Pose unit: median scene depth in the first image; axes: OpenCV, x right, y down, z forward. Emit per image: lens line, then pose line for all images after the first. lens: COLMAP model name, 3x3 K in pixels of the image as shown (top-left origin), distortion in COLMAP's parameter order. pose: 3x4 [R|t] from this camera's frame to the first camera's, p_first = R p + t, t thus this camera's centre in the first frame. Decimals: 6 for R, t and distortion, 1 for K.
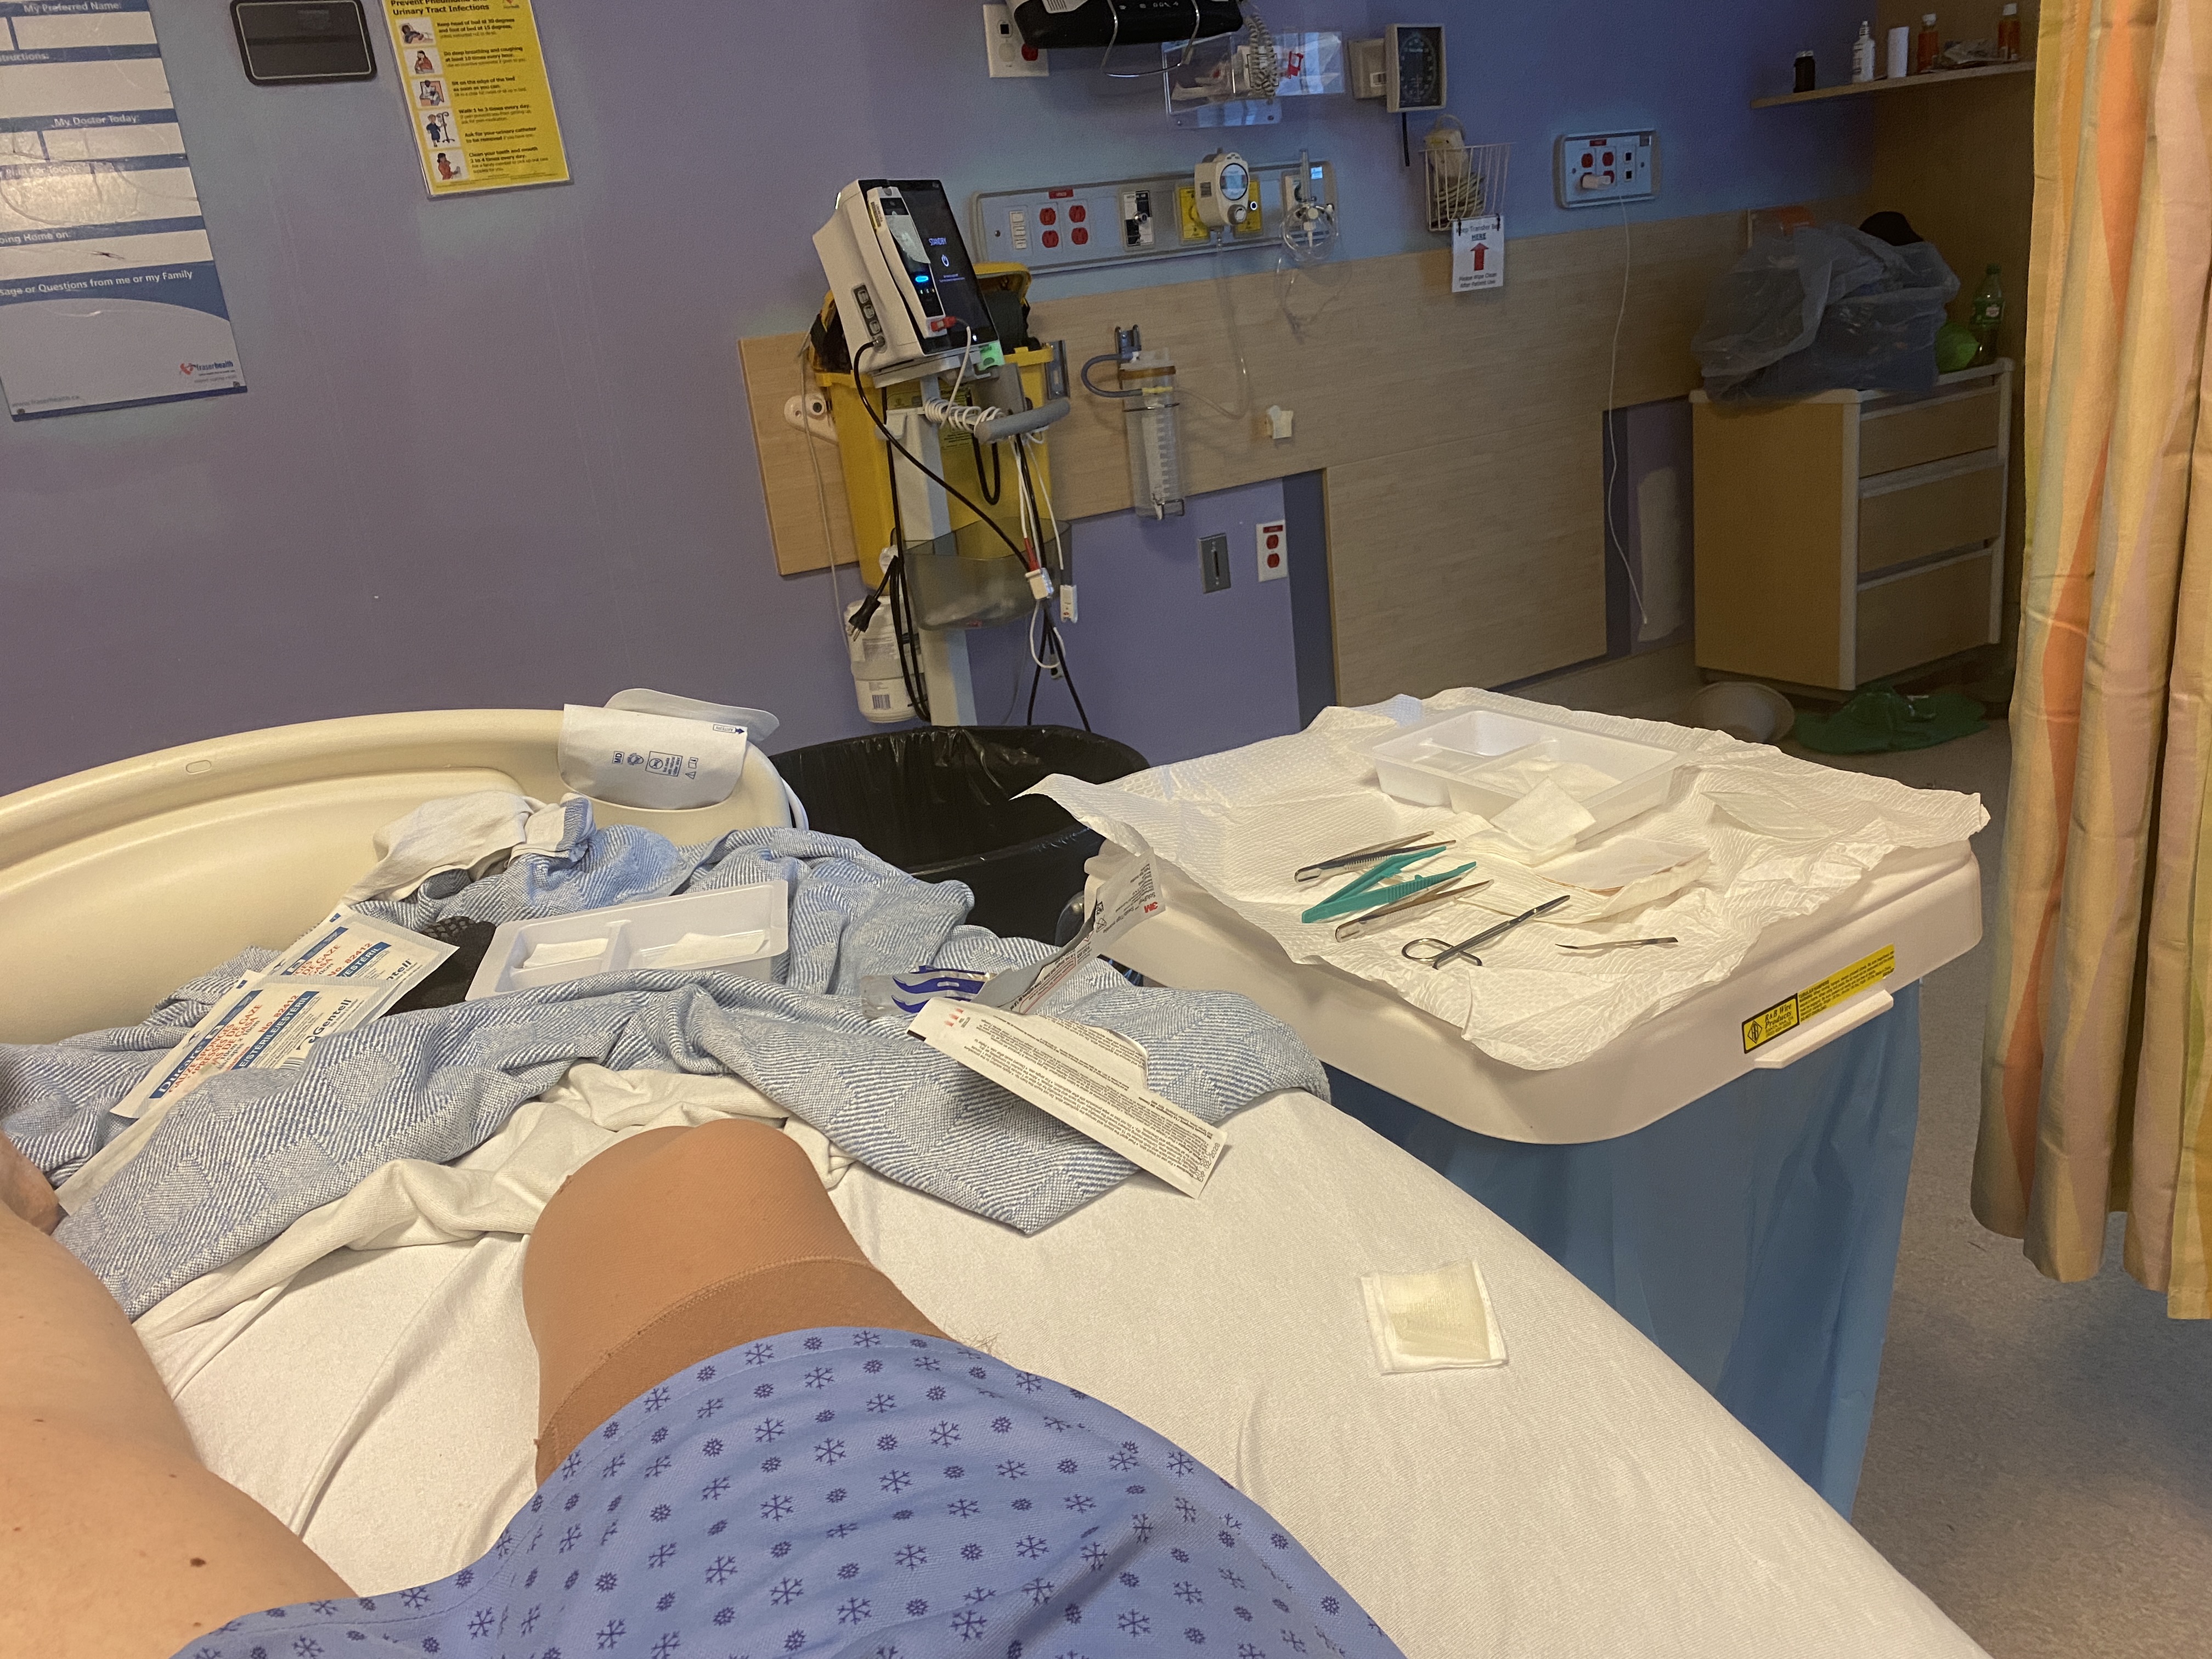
lens RADIAL K [[1706.7, 0, 1085.0], [0, 1706.7, 799.9], [0, 0, 1]] dist [0.026407, -0.027196]
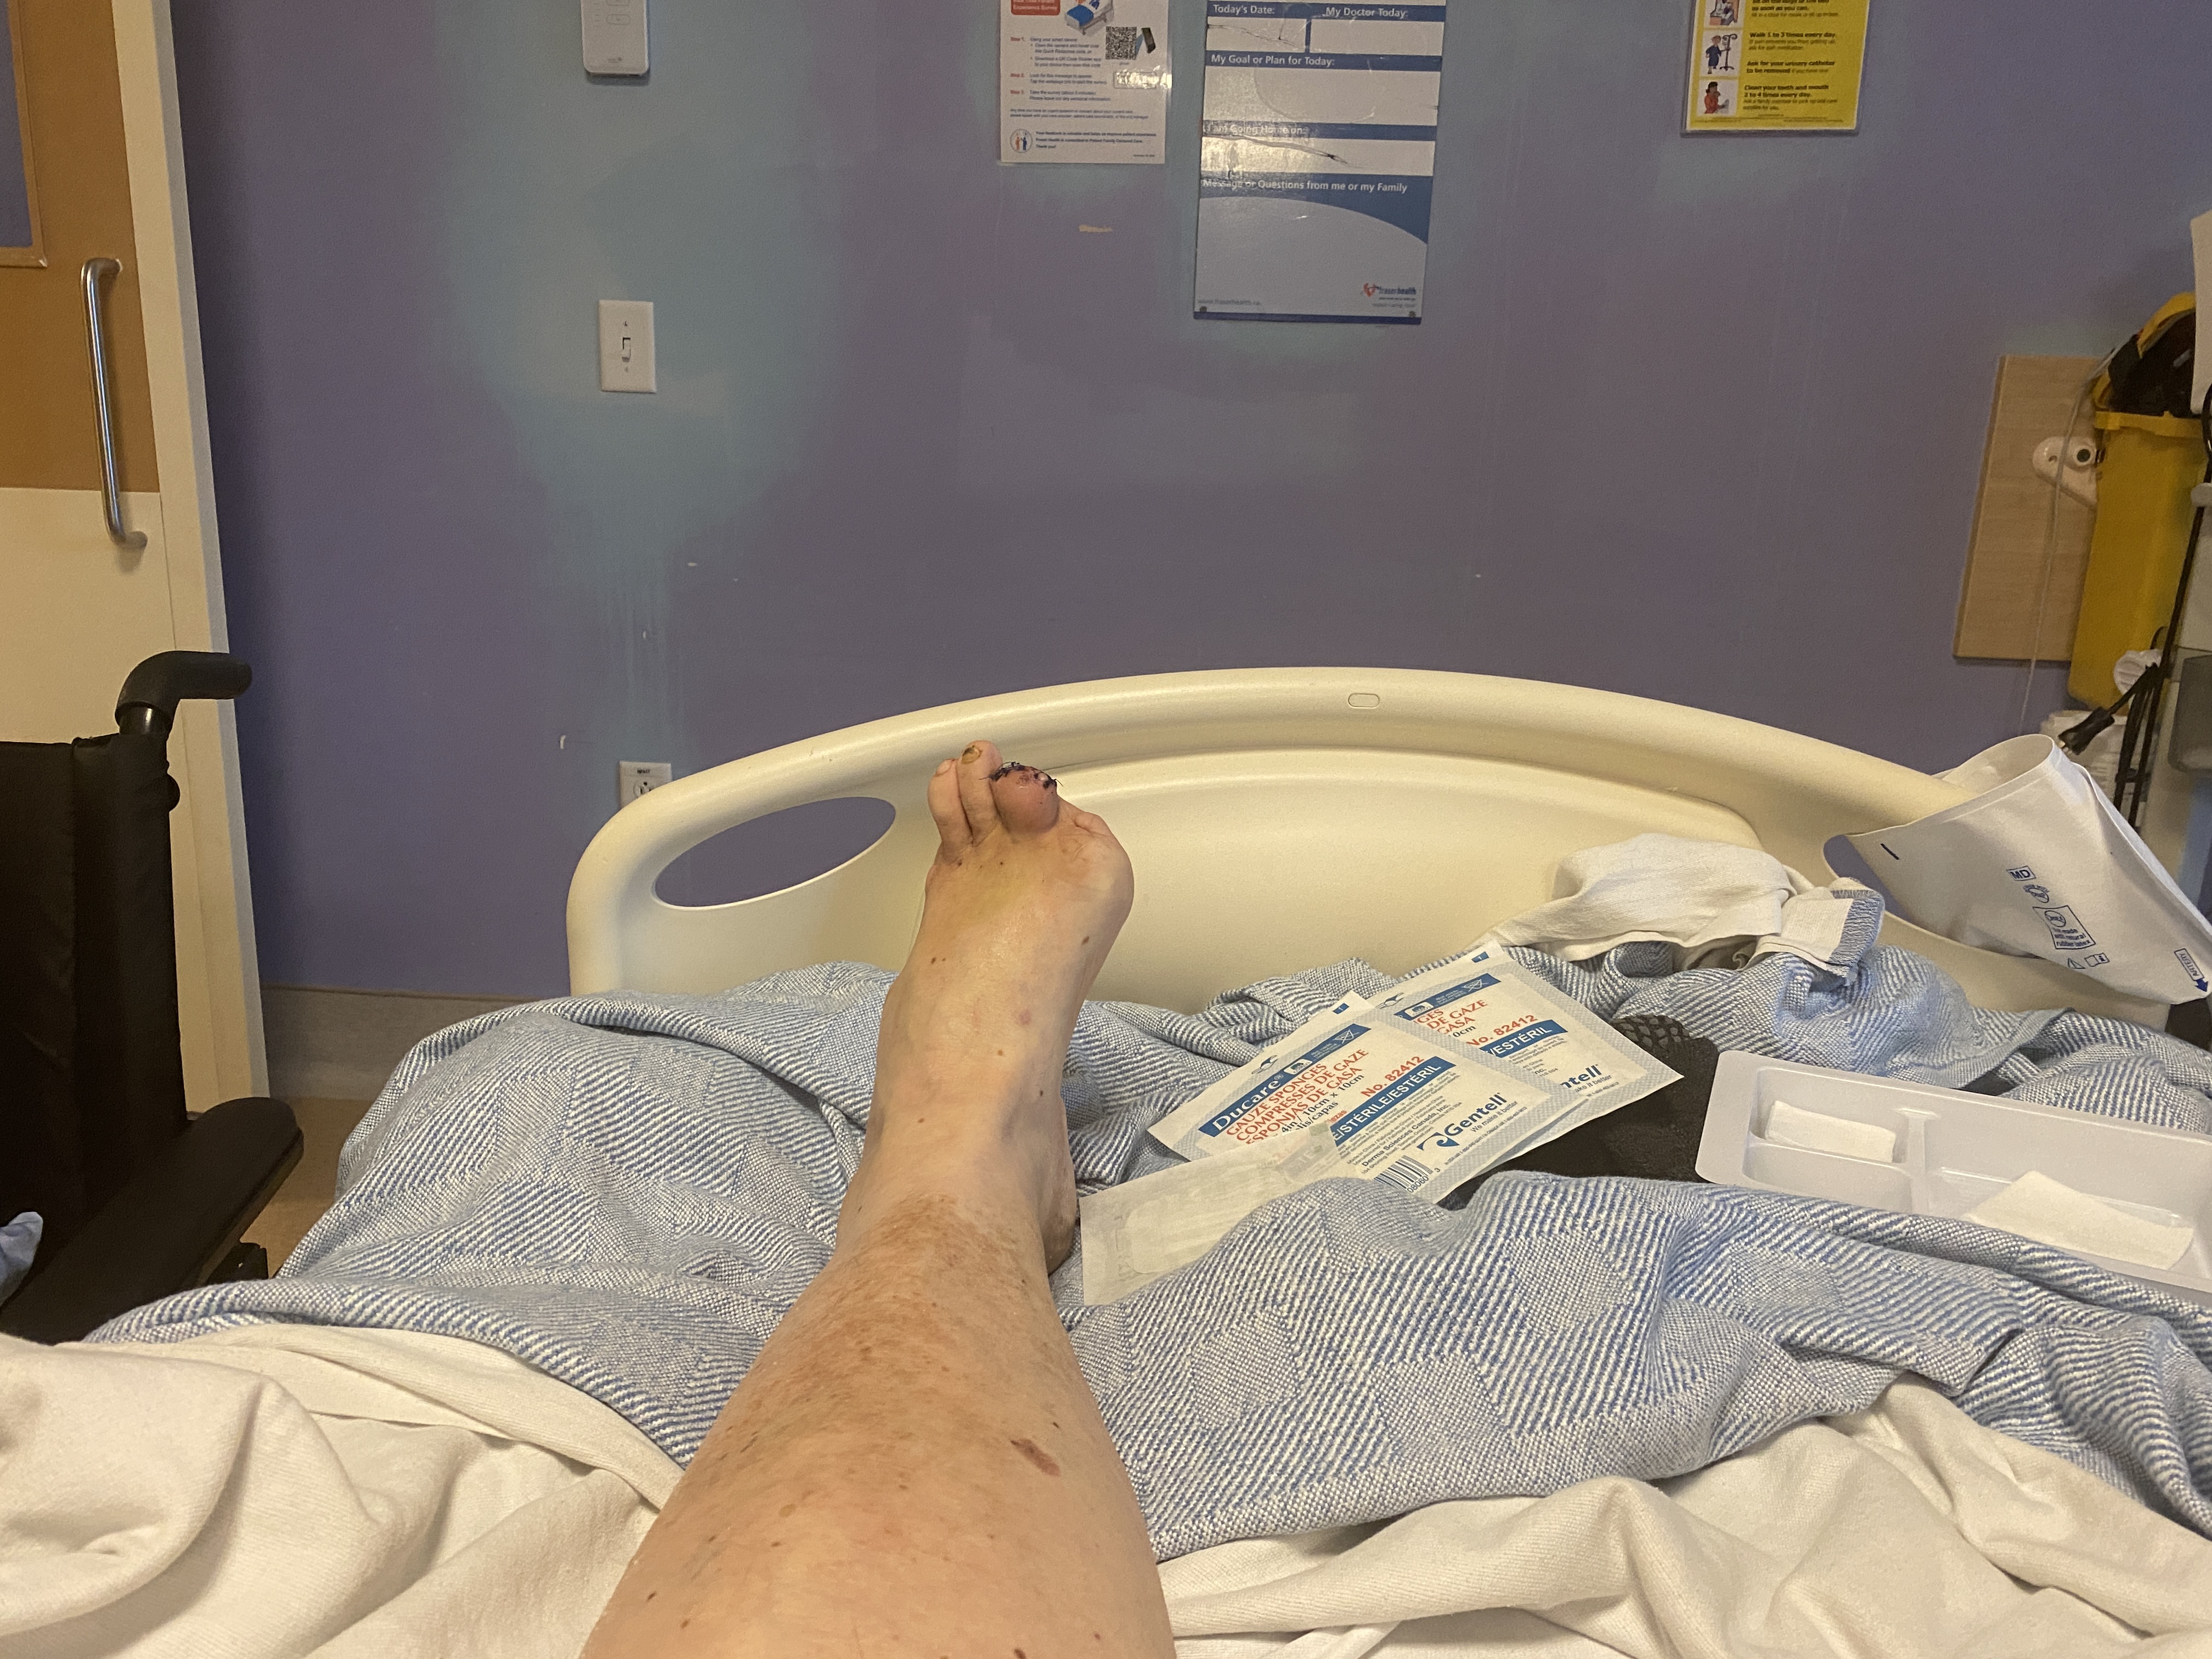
lens RADIAL K [[1706.7, 0, 1085.0], [0, 1706.7, 799.9], [0, 0, 1]] dist [0.026407, -0.027196]
pose [[0.827420, 0.269903, -0.492471, -0.244497], [-0.285410, 0.957341, 0.045150, 0.022120], [0.483649, 0.103198, 0.869157, 0.313028]]
